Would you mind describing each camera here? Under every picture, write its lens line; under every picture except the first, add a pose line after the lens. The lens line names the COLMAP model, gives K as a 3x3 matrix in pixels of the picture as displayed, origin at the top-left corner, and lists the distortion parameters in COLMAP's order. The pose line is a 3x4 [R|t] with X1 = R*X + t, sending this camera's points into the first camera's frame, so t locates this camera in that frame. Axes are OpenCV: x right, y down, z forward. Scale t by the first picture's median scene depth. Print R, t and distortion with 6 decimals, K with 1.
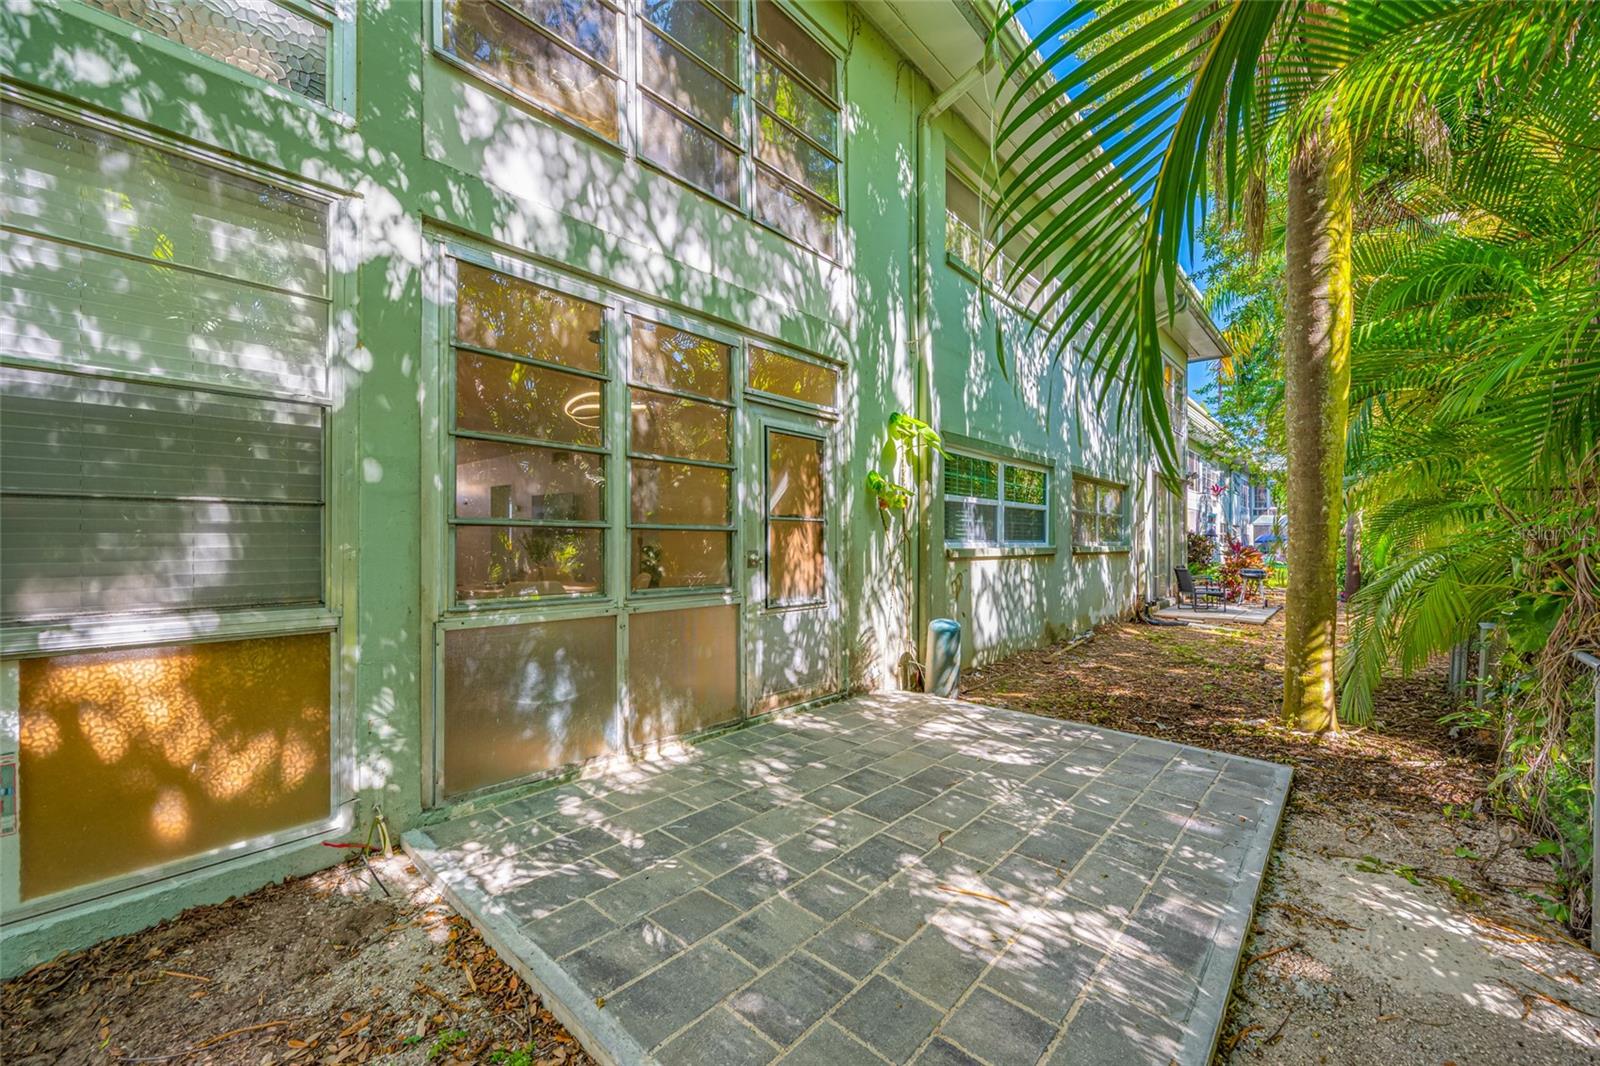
lens RADIAL K [[634.6, 0, 806.3], [0, 634.6, 536.0], [0, 0, 1]] dist [-0.001213, 0.000027]
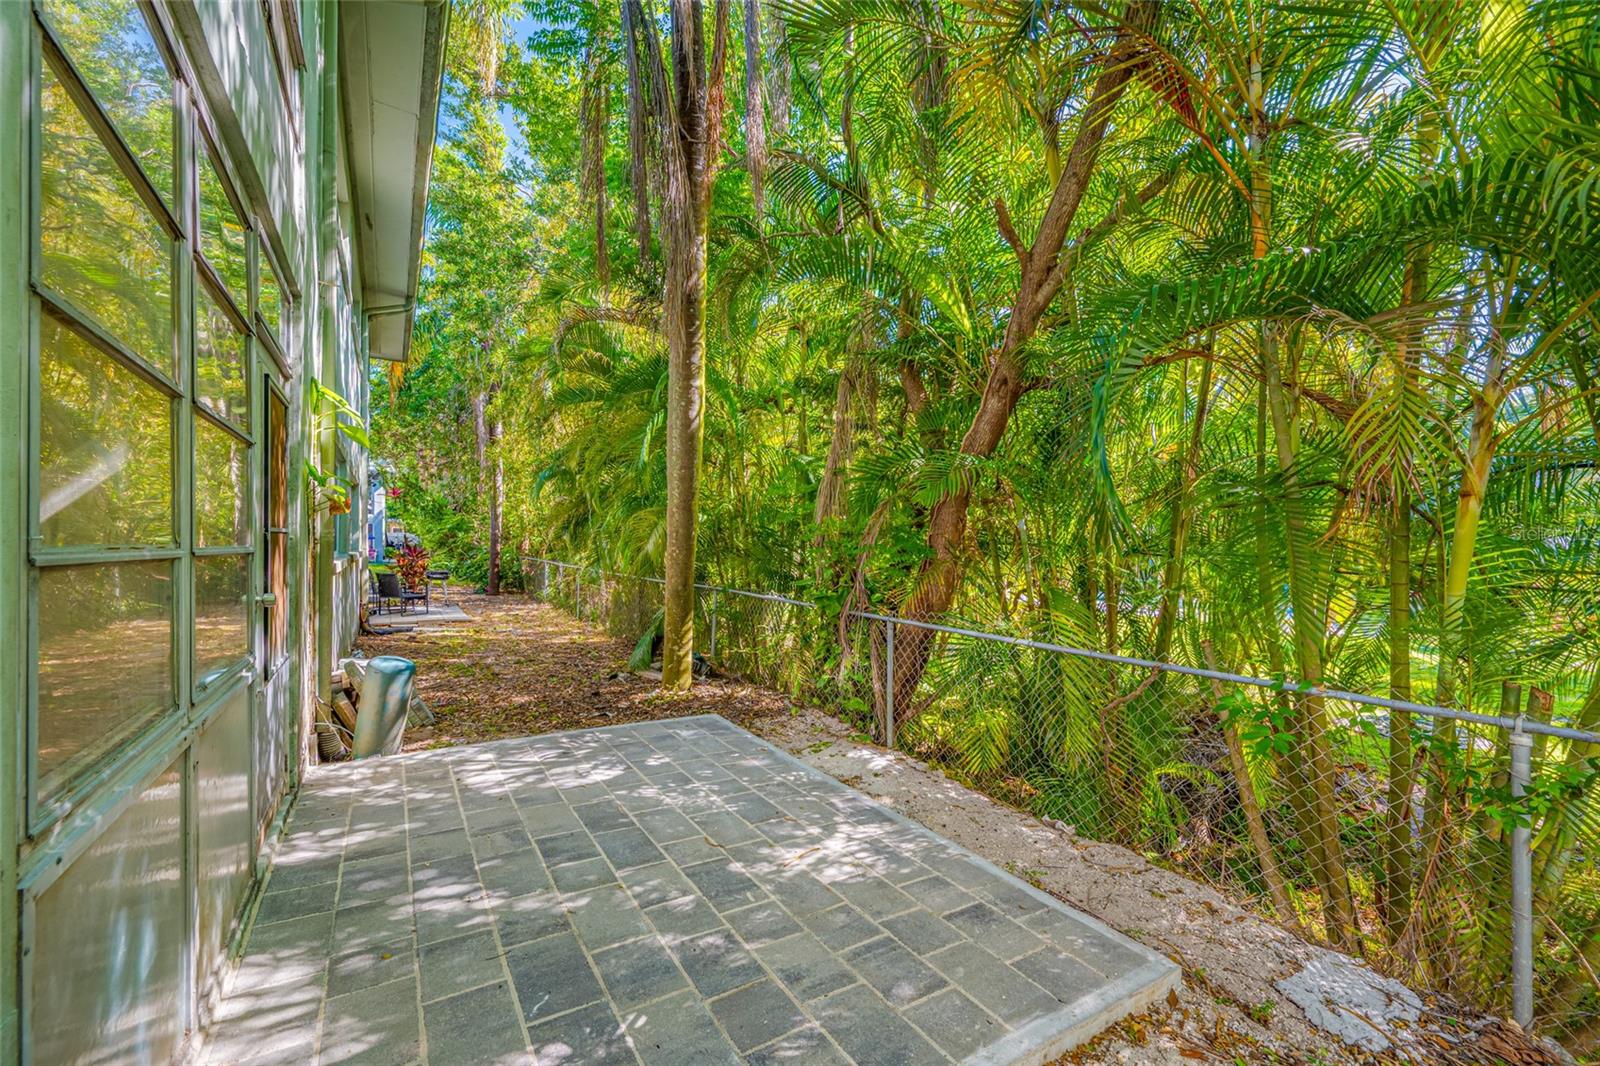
lens RADIAL K [[634.6, 0, 806.3], [0, 634.6, 536.0], [0, 0, 1]] dist [-0.001213, 0.000027]
pose [[0.277576, 0.015793, 0.960574, -0.564809], [-0.019868, 0.999745, -0.010695, -0.030186], [-0.960498, -0.016116, 0.277819, 0.393296]]
